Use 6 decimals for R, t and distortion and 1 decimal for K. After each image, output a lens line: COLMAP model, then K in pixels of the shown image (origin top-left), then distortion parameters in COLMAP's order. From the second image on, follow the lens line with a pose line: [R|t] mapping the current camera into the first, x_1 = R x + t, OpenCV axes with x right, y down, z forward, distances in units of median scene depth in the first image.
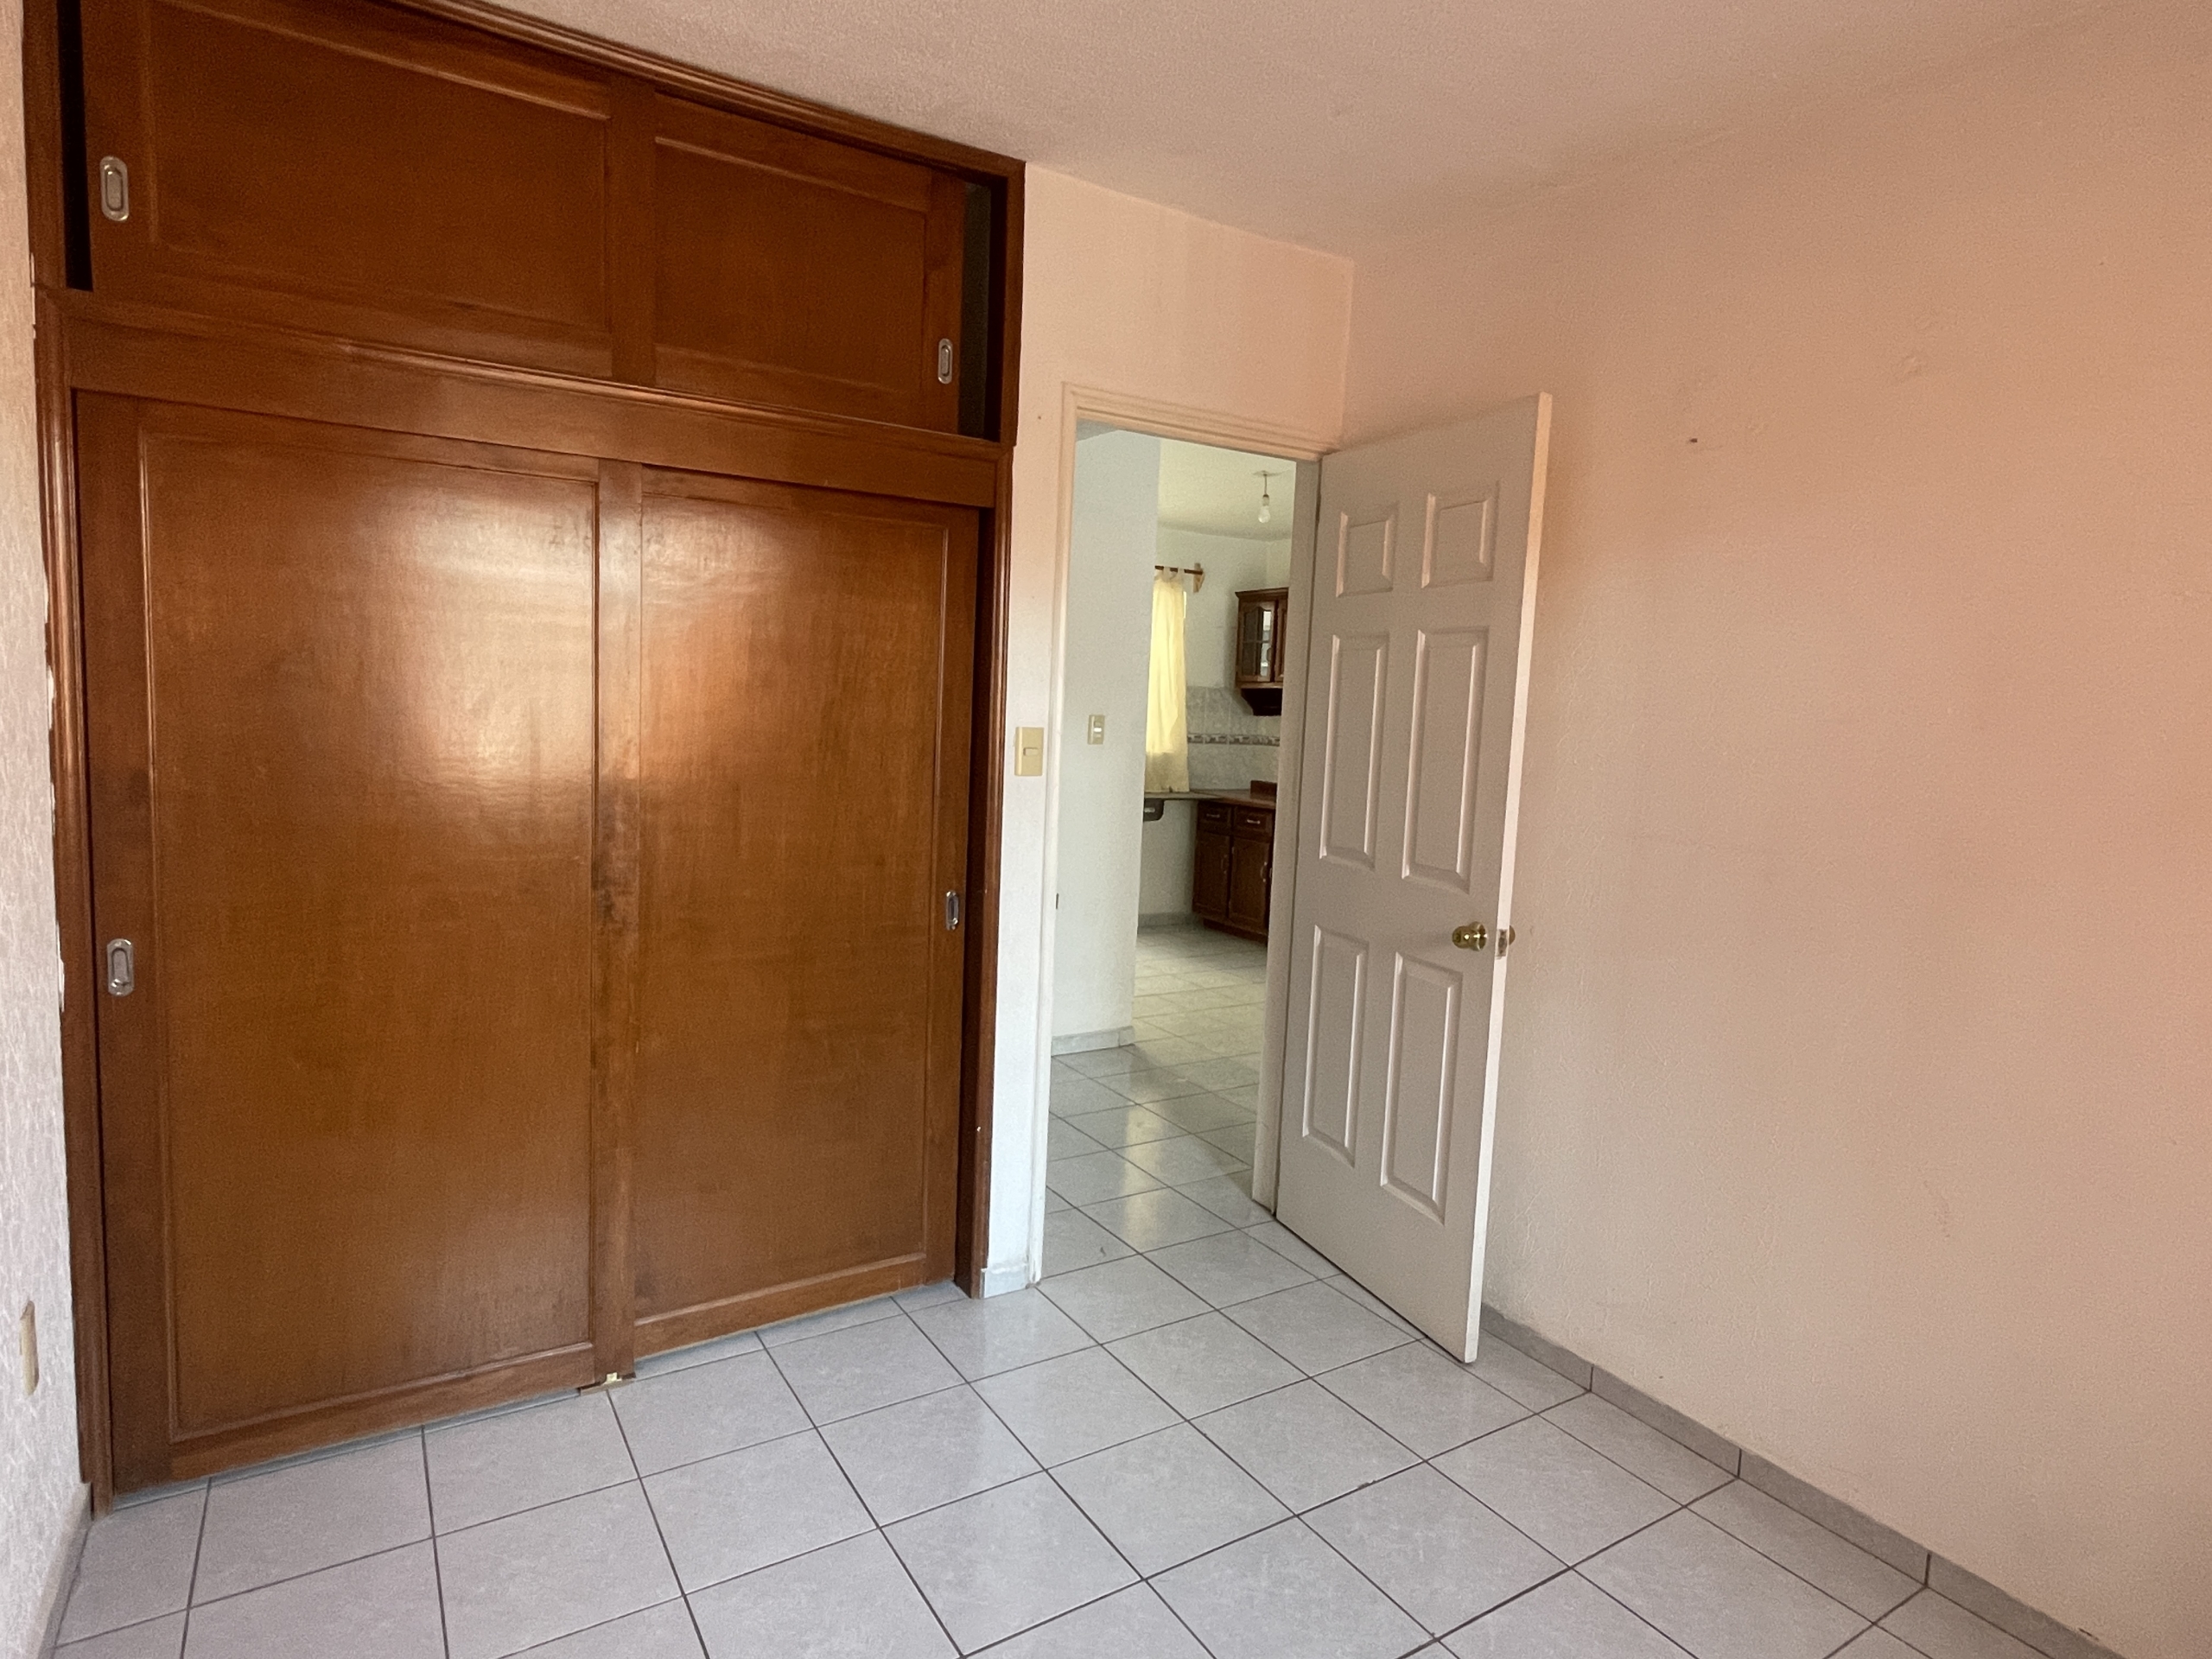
lens RADIAL K [[1215.9, 0, 1106.0], [0, 1215.9, 829.5], [0, 0, 1]] dist [0.000545, 0.000771]
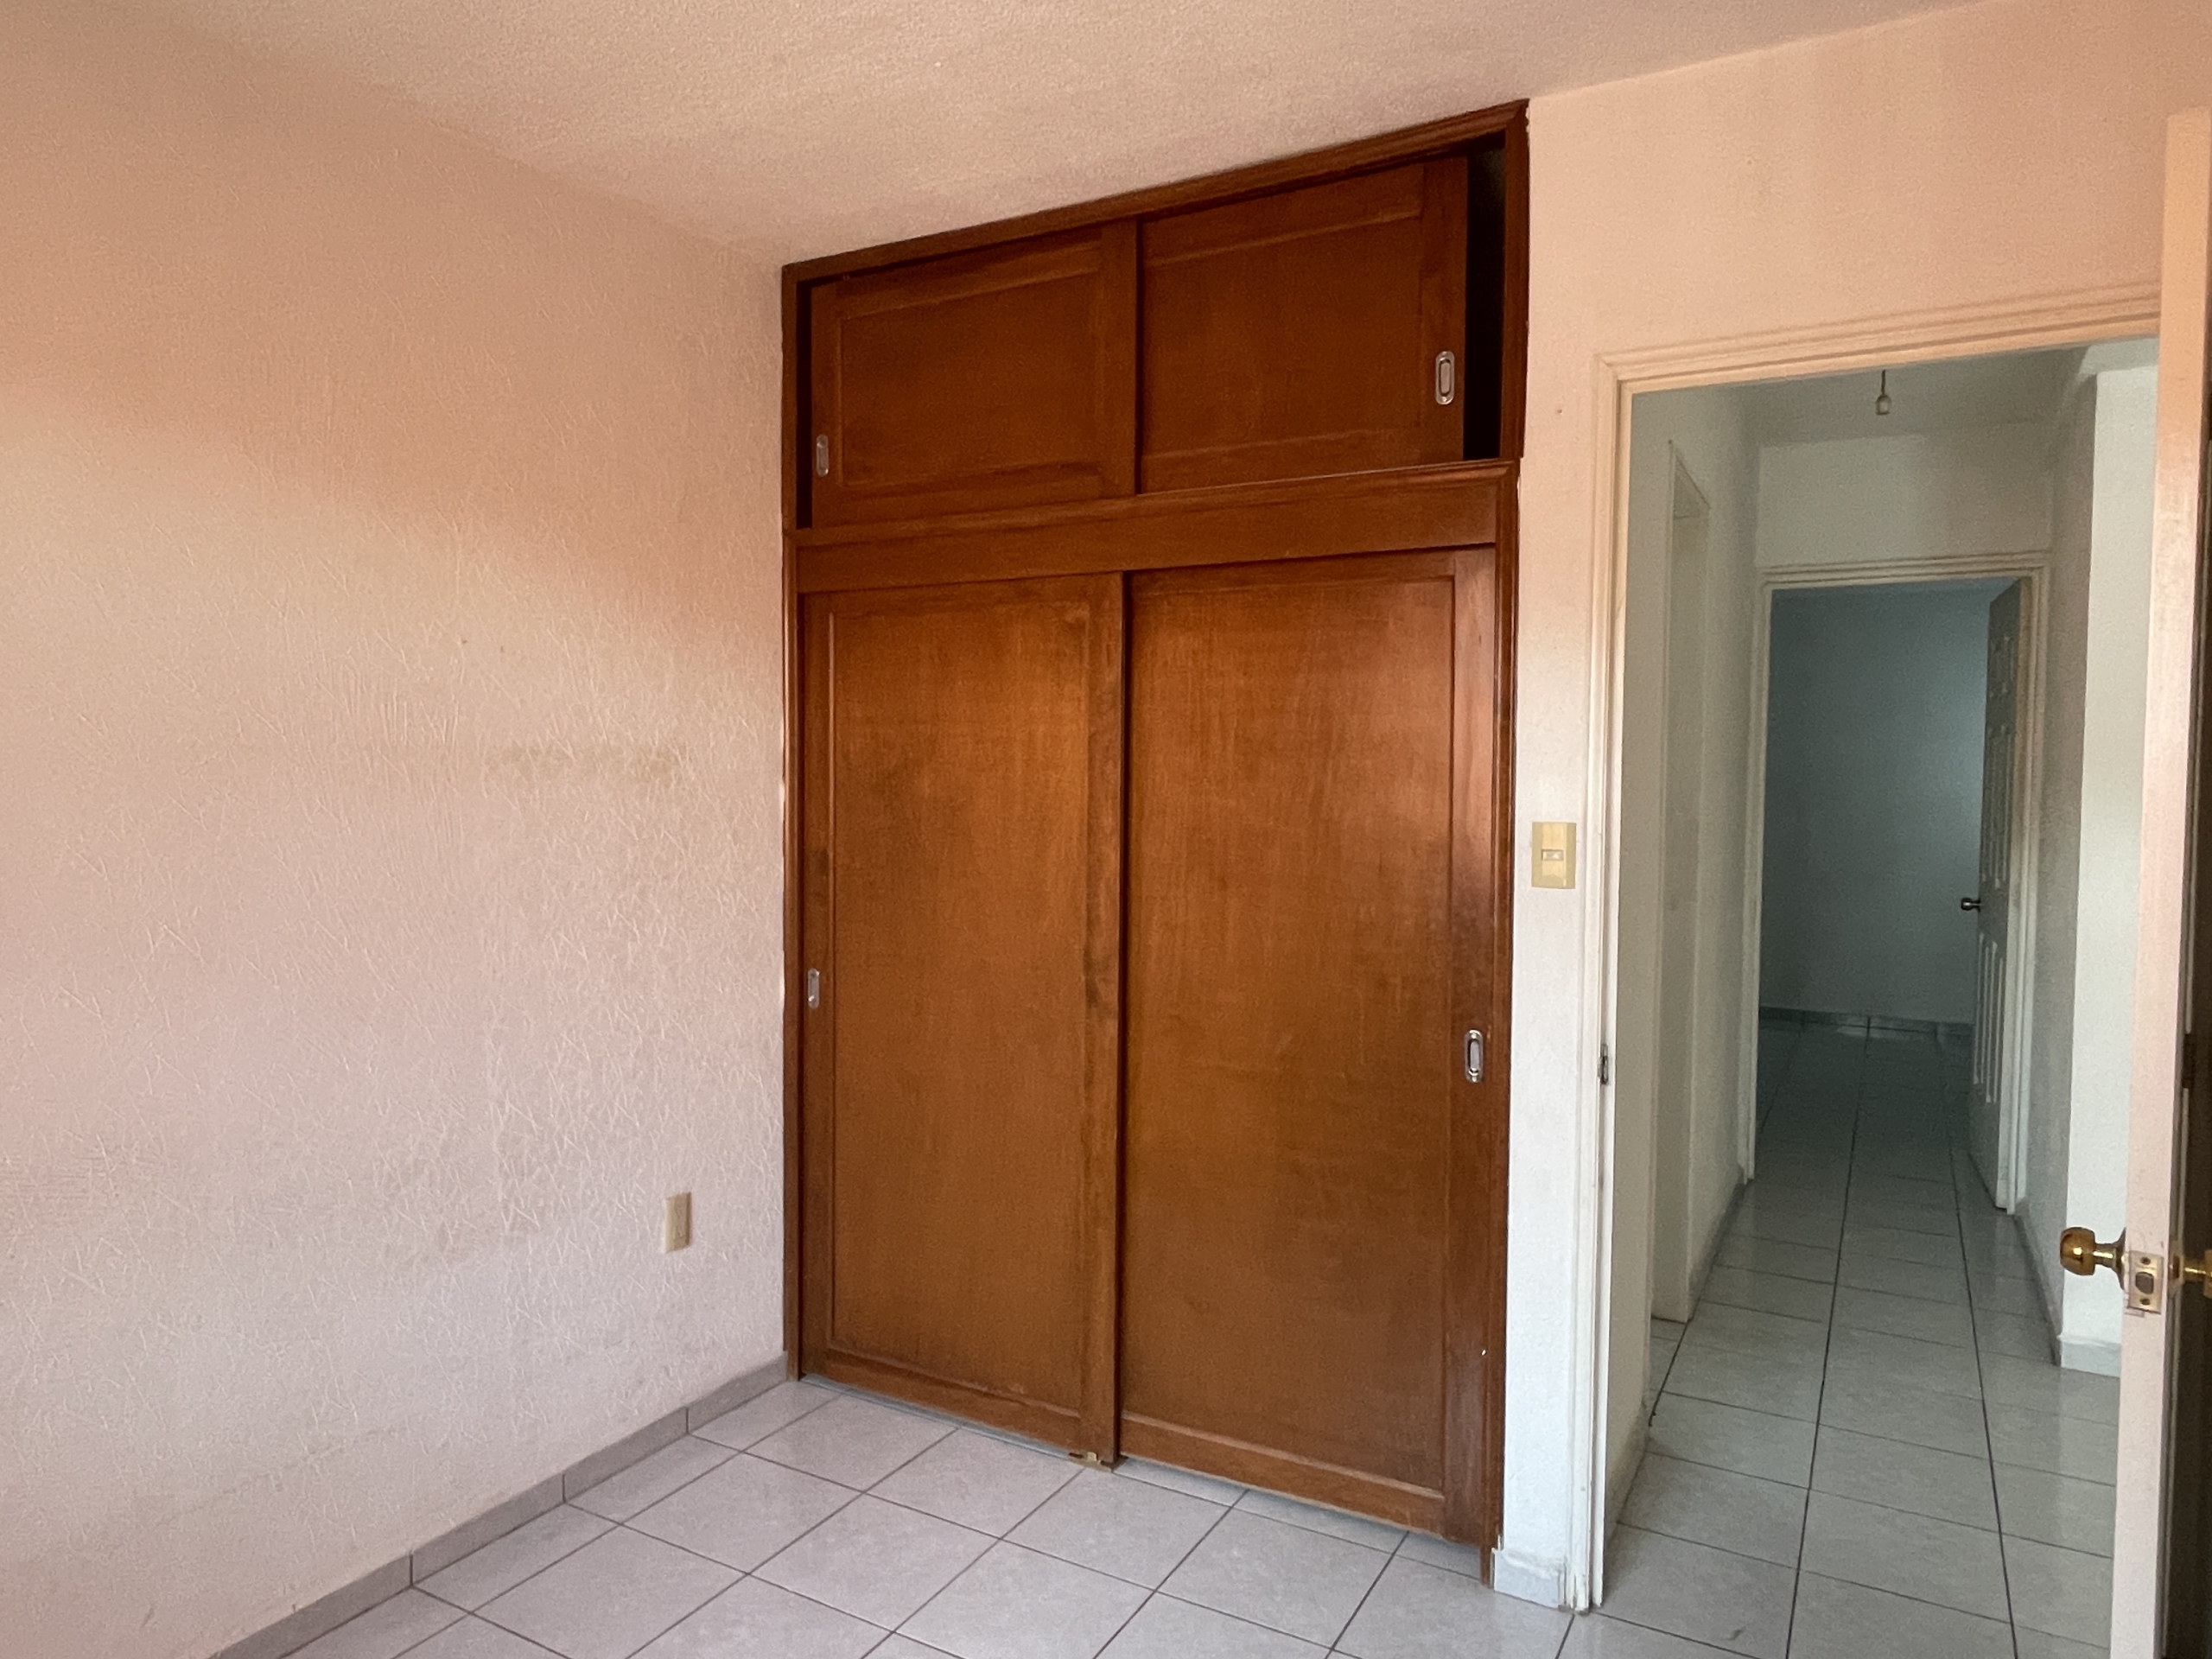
lens RADIAL K [[1413.8, 0, 1106.0], [0, 1413.8, 829.5], [0, 0, 1]] dist [0.000254, -0.002011]
pose [[0.473684, 0.003118, -0.880689, 0.671617], [-0.082738, 0.995729, -0.040976, -0.026699], [0.876800, 0.092276, 0.471919, 0.421104]]
